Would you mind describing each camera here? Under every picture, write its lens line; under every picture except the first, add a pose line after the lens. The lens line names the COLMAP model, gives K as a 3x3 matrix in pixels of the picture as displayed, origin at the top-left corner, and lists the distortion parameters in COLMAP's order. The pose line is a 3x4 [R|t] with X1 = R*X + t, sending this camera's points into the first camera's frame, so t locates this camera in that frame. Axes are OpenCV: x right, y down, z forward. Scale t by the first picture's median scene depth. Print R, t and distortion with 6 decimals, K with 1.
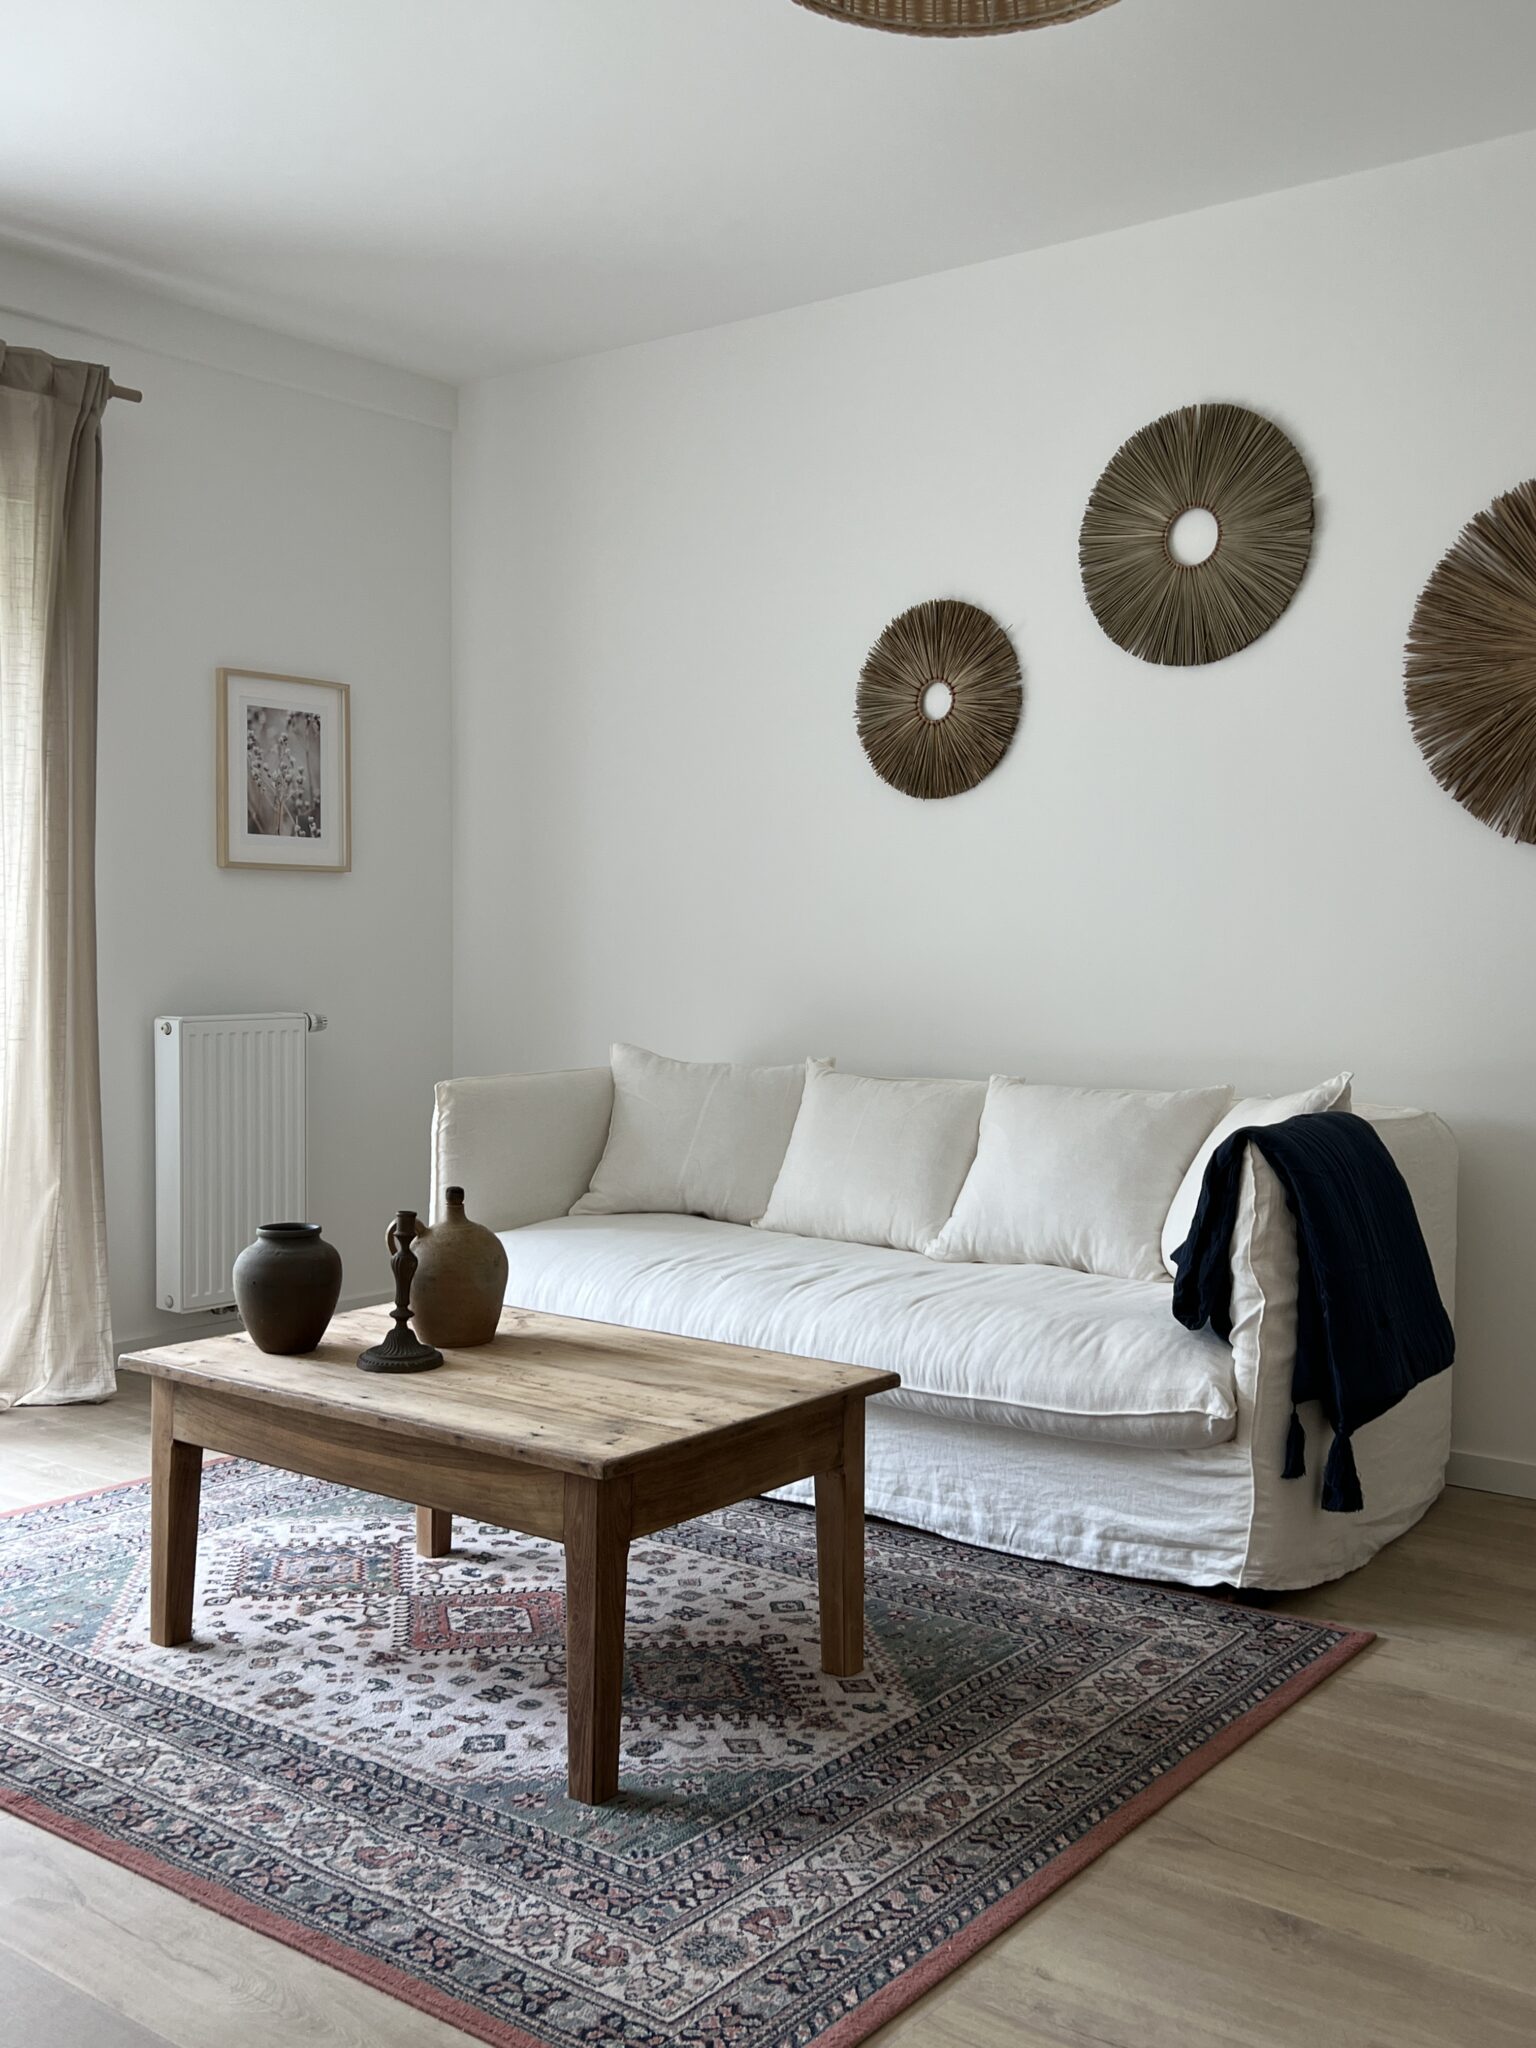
lens RADIAL K [[1968.1, 0, 768.0], [0, 1968.1, 1024.0], [0, 0, 1]] dist [0.107180, -0.260131]
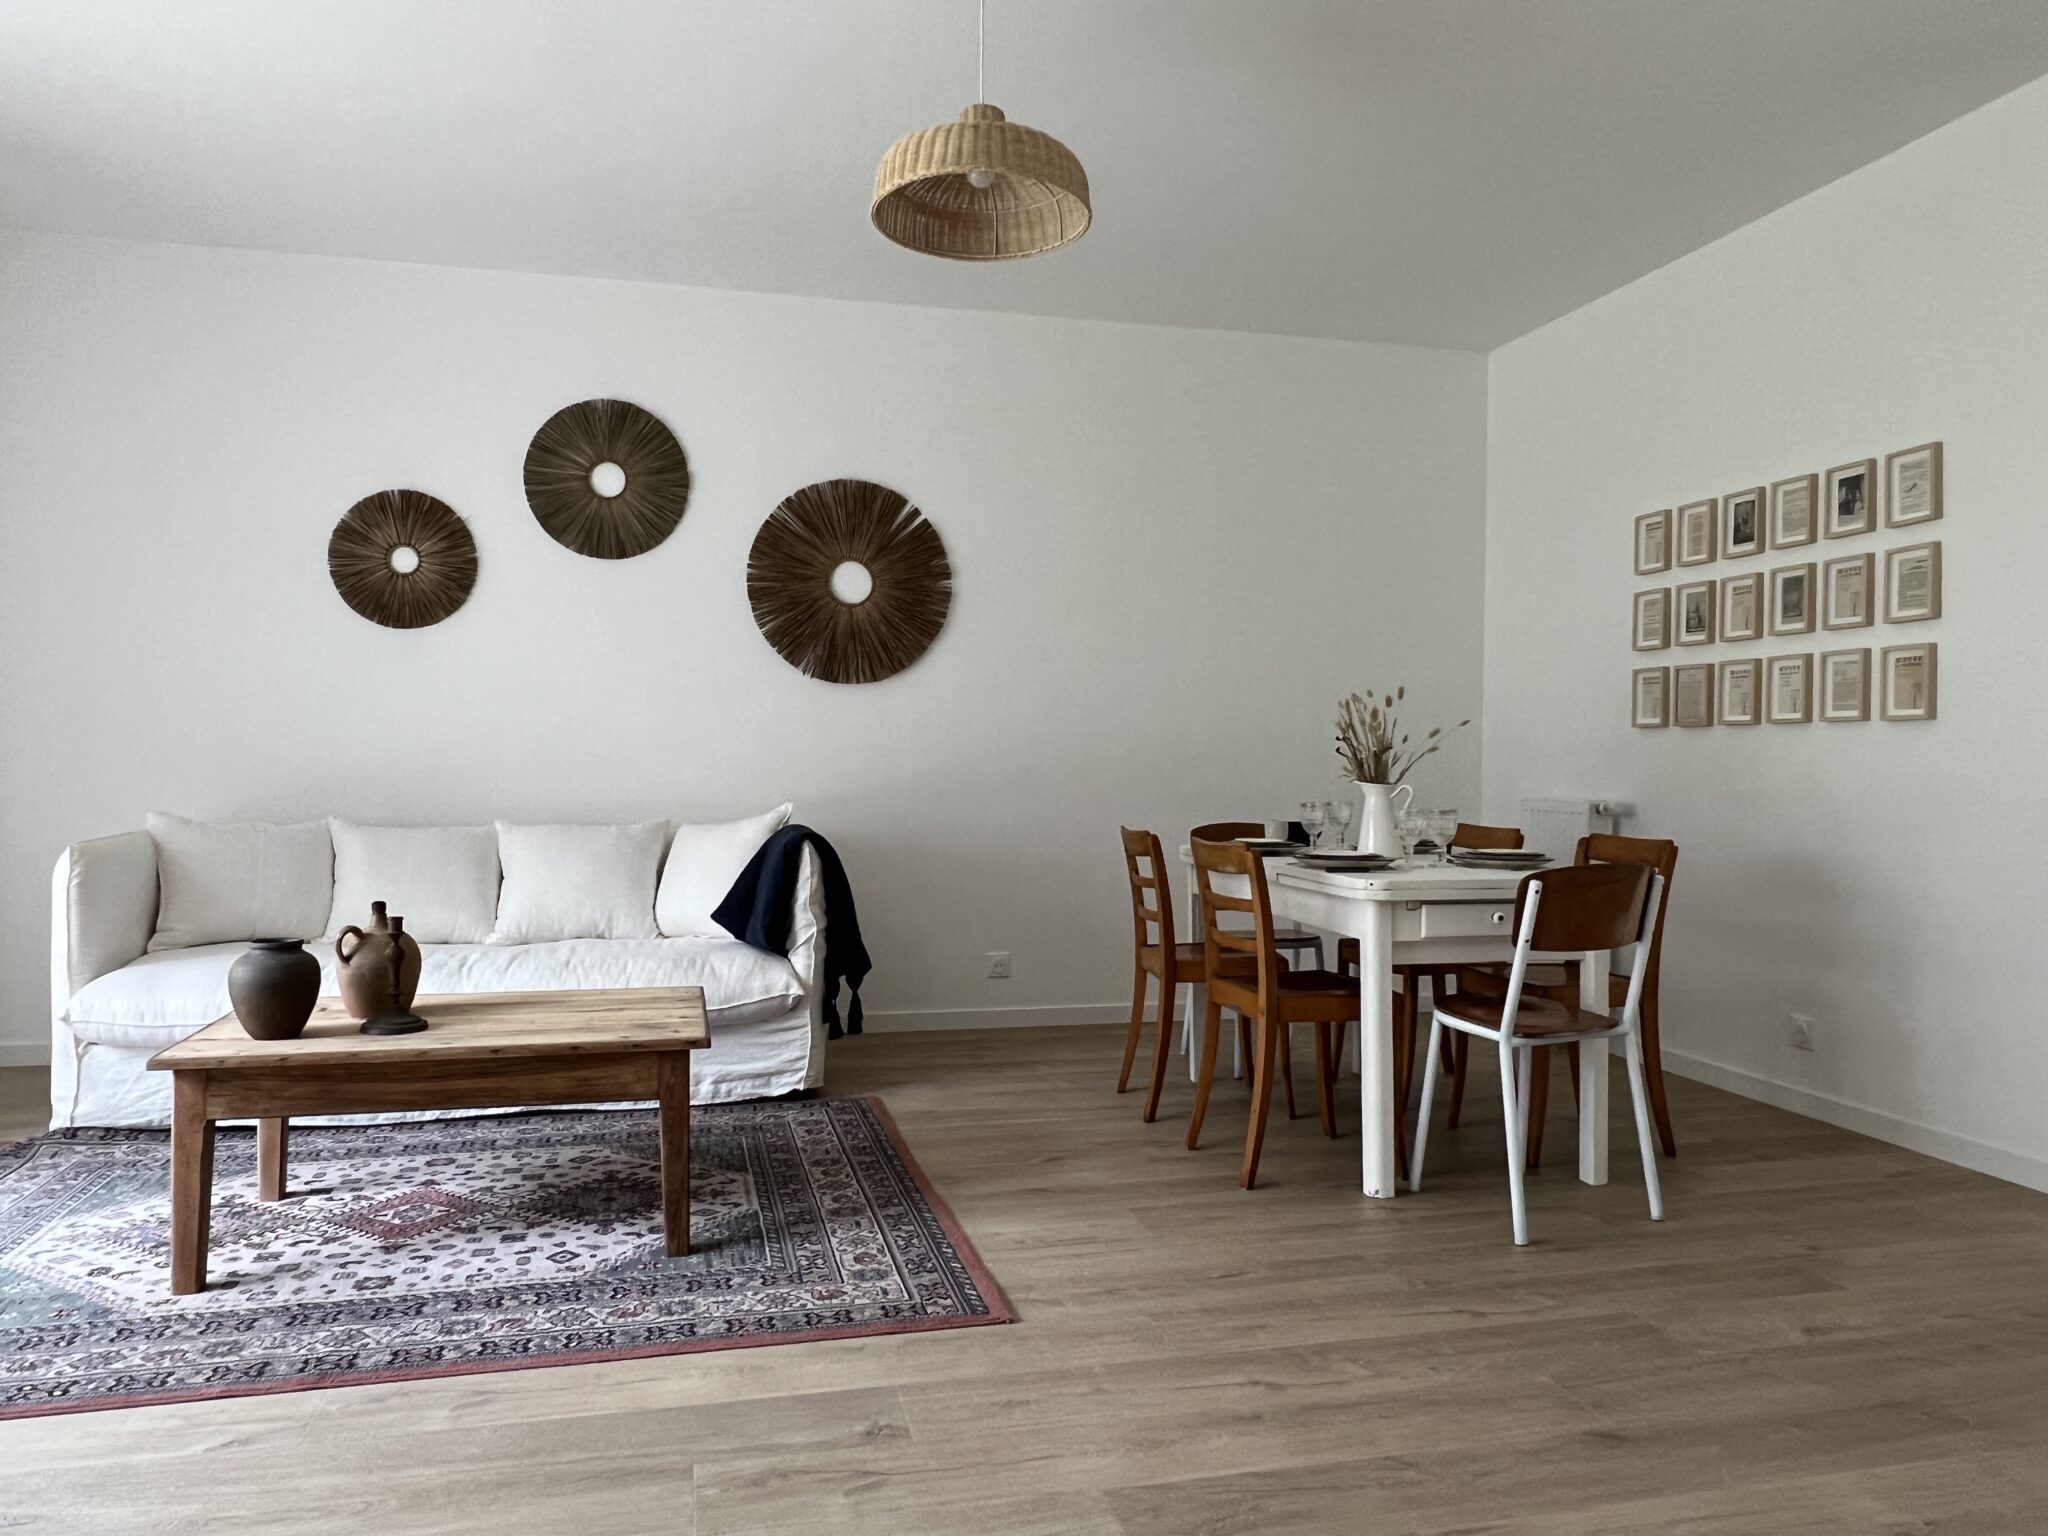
lens RADIAL K [[1383.3, 0, 1026.1], [0, 1383.3, 783.2], [0, 0, 1]] dist [-0.009373, 0.003811]
pose [[0.618865, -0.017423, 0.785304, -0.614166], [0.032657, 0.999460, -0.003561, 0.019991], [-0.784818, 0.027850, 0.619100, 0.068372]]
